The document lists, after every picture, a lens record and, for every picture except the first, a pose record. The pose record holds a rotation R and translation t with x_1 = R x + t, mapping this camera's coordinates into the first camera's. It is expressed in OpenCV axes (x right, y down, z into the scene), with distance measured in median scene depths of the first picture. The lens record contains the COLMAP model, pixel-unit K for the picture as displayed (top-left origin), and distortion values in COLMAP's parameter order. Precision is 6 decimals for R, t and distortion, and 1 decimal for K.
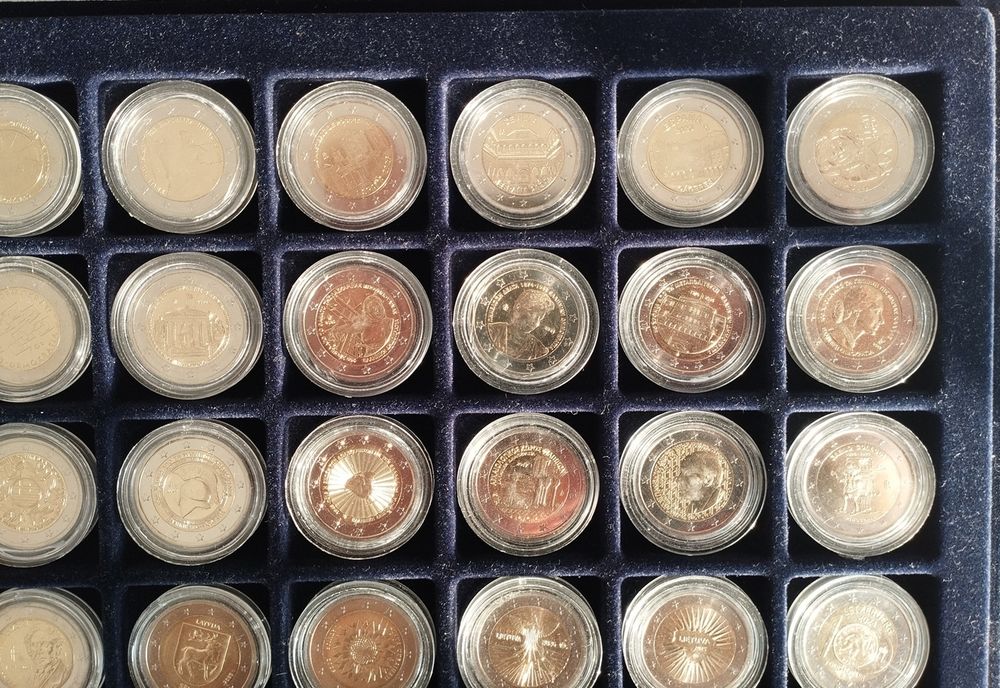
lens RADIAL K [[885.8, 0, 503.9], [0, 885.8, 343.0], [0, 0, 1]] dist [0.051142, 0.000000]
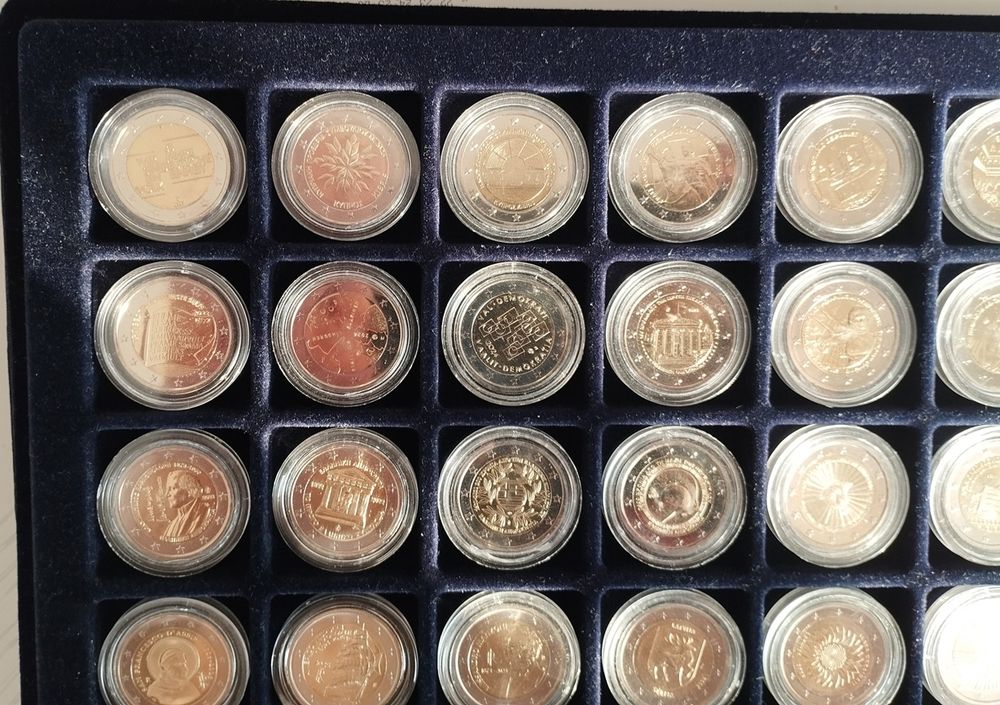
lens RADIAL K [[891.2, 0, 503.4], [0, 891.2, 350.2], [0, 0, 1]] dist [0.026345, 0.000000]
pose [[0.998977, 0.015194, 0.042596, -0.421775], [-0.014956, 0.999871, -0.005880, 0.005651], [-0.042679, 0.005237, 0.999075, -0.002803]]
